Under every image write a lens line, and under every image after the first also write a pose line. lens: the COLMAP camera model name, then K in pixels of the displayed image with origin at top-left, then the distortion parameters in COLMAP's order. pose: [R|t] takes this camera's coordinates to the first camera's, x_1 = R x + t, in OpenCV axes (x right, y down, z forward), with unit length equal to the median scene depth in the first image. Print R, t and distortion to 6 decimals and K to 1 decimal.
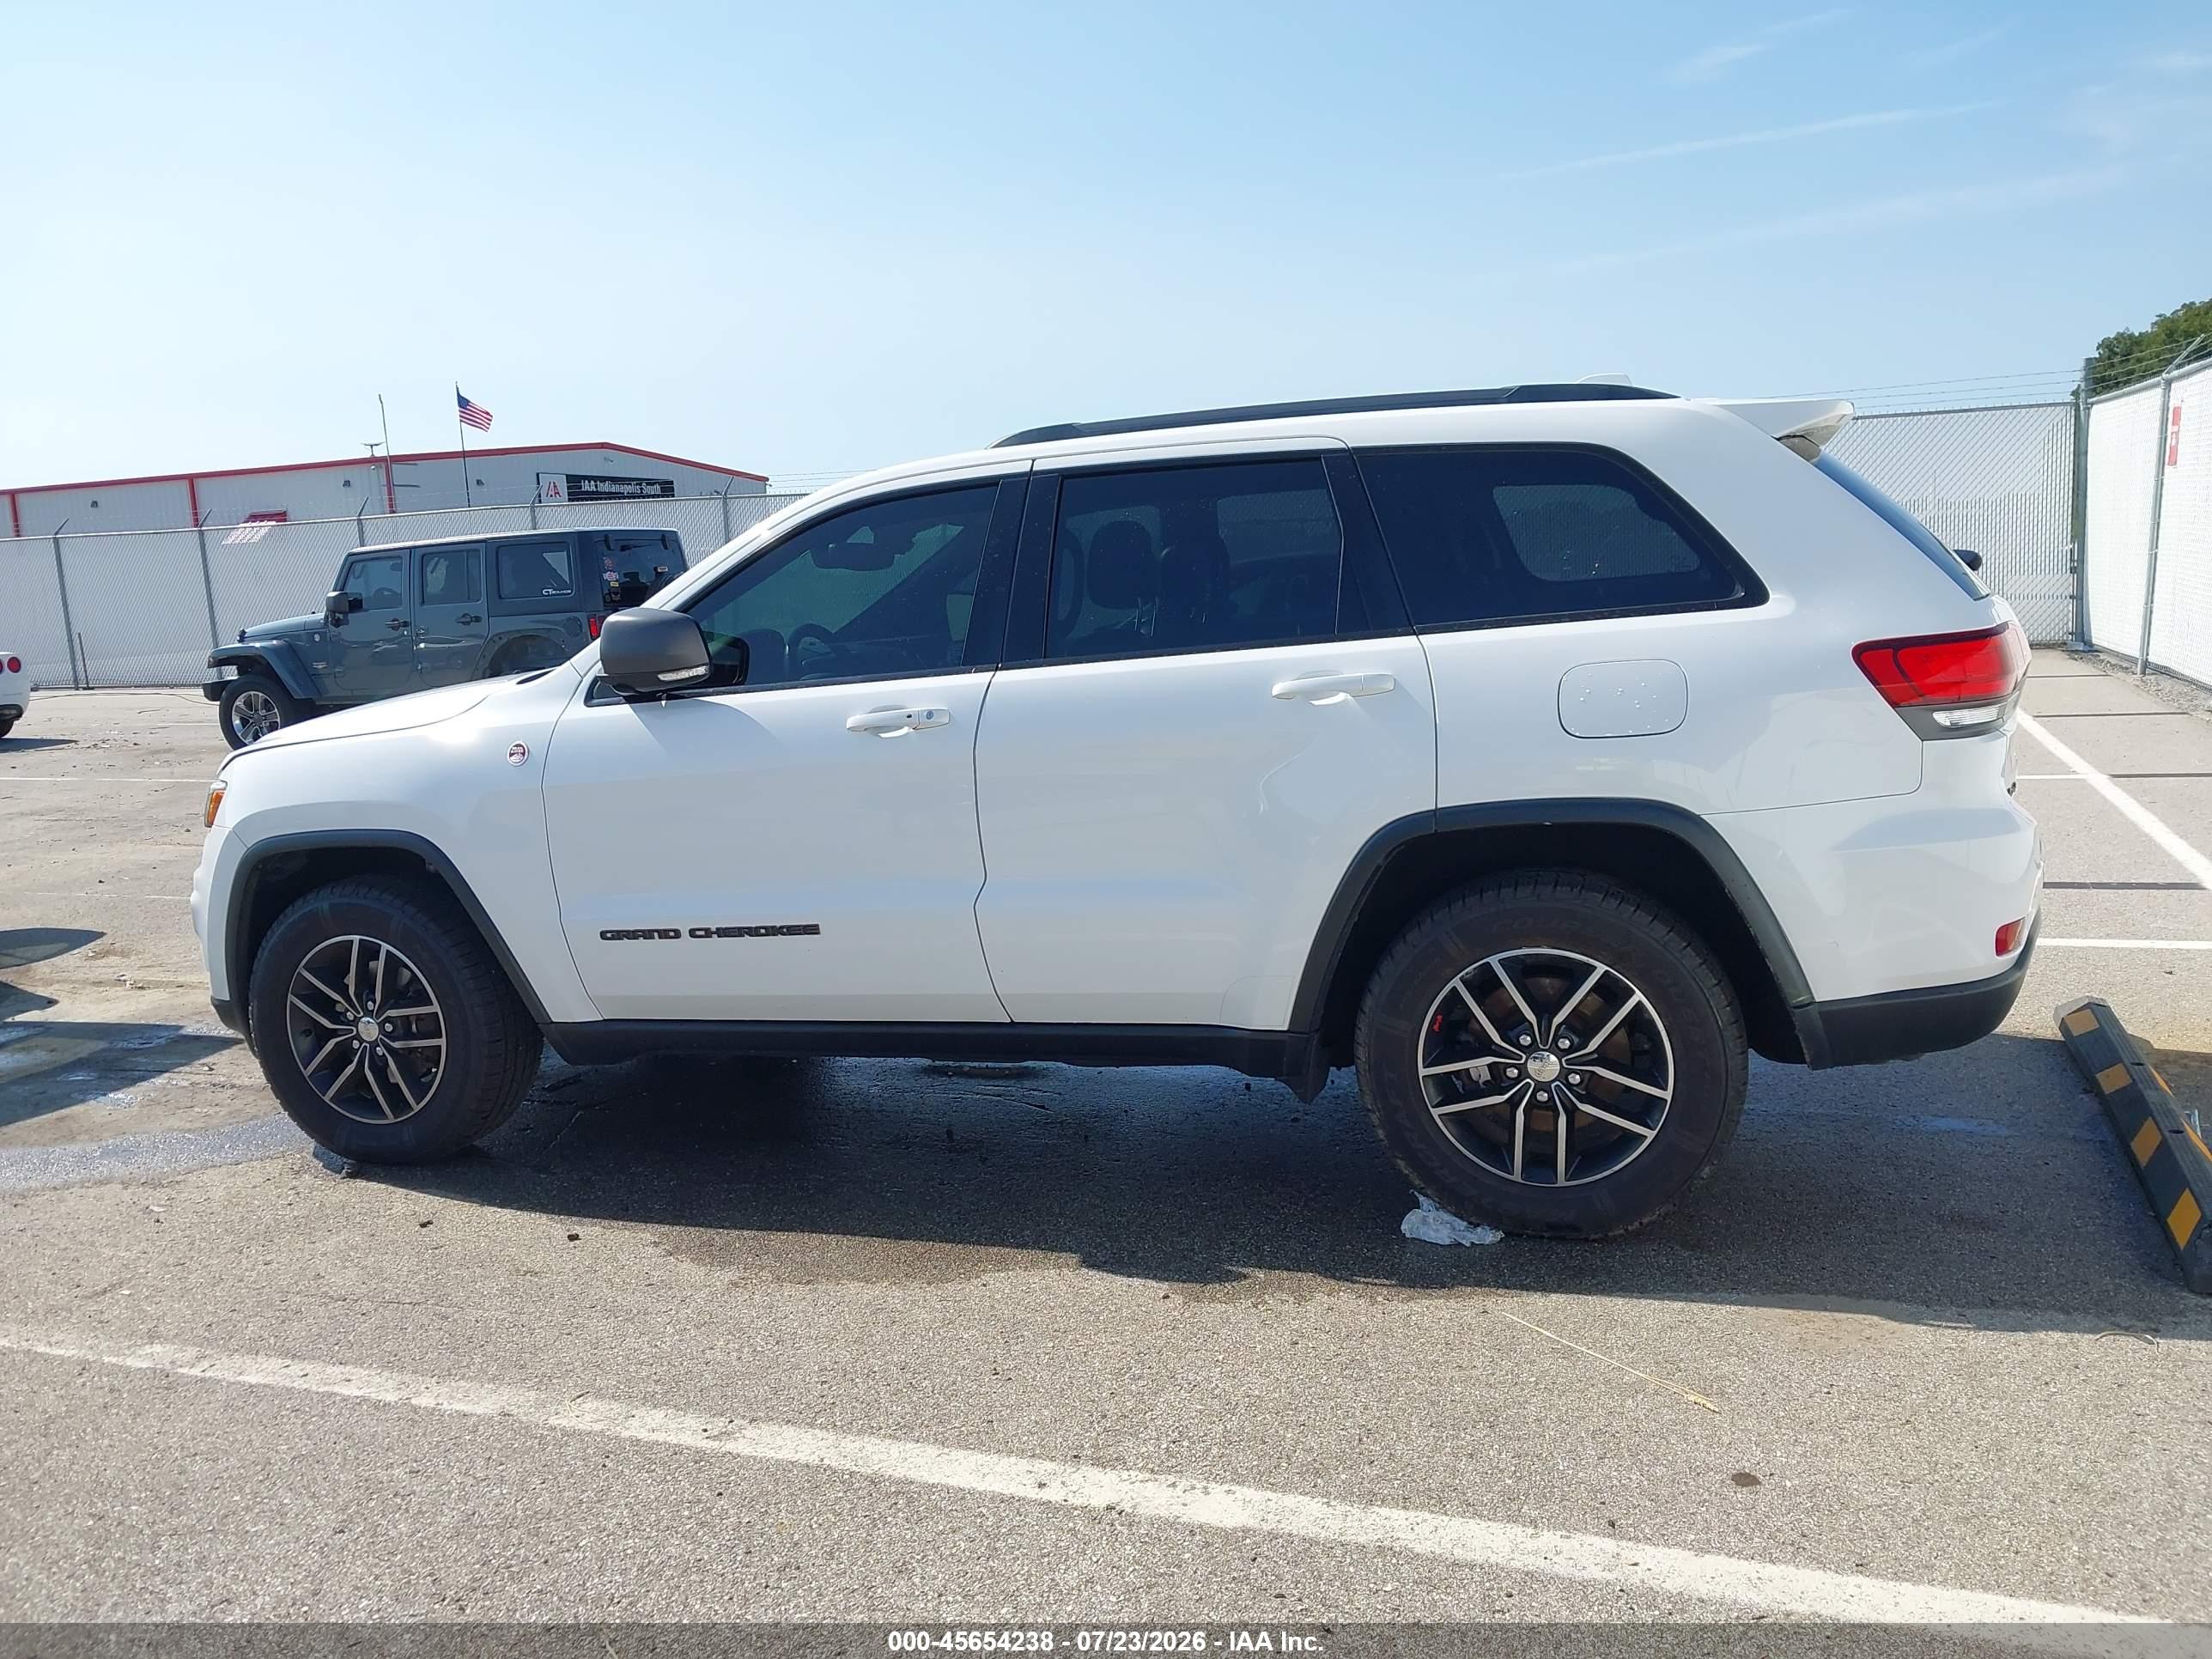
lens RADIAL K [[1712.4, 0, 1106.0], [0, 1712.4, 829.5], [0, 0, 1]] dist [0.135370, -0.270349]
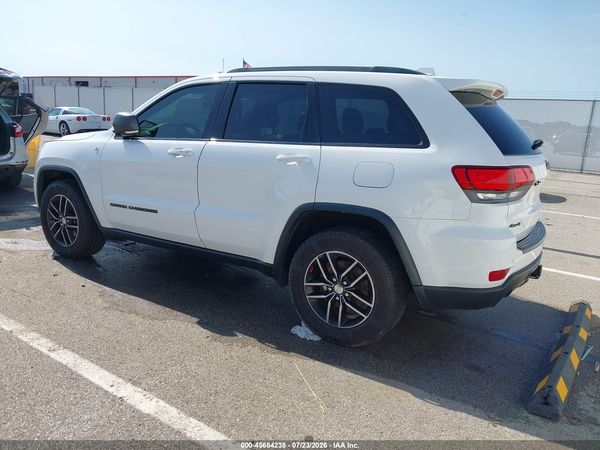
lens RADIAL K [[464.5, 0, 300.0], [0, 464.5, 225.0], [0, 0, 1]] dist [0.135370, -0.270349]
pose [[0.963939, 0.155260, -0.216140, 0.344646], [-0.140393, 0.986643, 0.082616, -0.035951], [0.226080, -0.049292, 0.972861, 0.171895]]
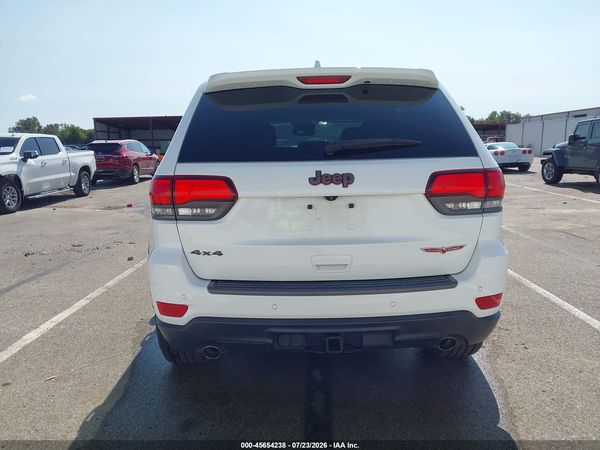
lens RADIAL K [[463.8, 0, 281.8], [0, 463.8, 226.8], [0, 0, 1]] dist [0.073434, -0.105405]
pose [[0.319301, 0.196307, -0.927098, 1.062687], [-0.134738, 0.977774, 0.160632, -0.155804], [0.938026, 0.073625, 0.338654, 0.873211]]
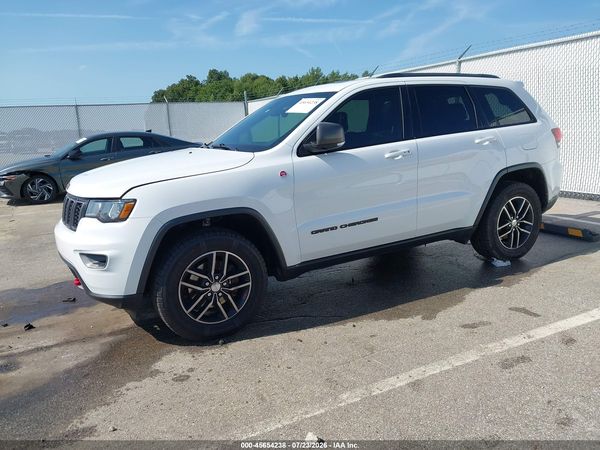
lens RADIAL K [[464.5, 0, 300.0], [0, 464.5, 225.0], [0, 0, 1]] dist [0.135370, -0.270349]
pose [[0.690930, -0.132794, 0.710620, -1.017754], [0.118552, 0.990490, 0.069826, -0.012821], [-0.713135, 0.036000, 0.700102, 0.521101]]
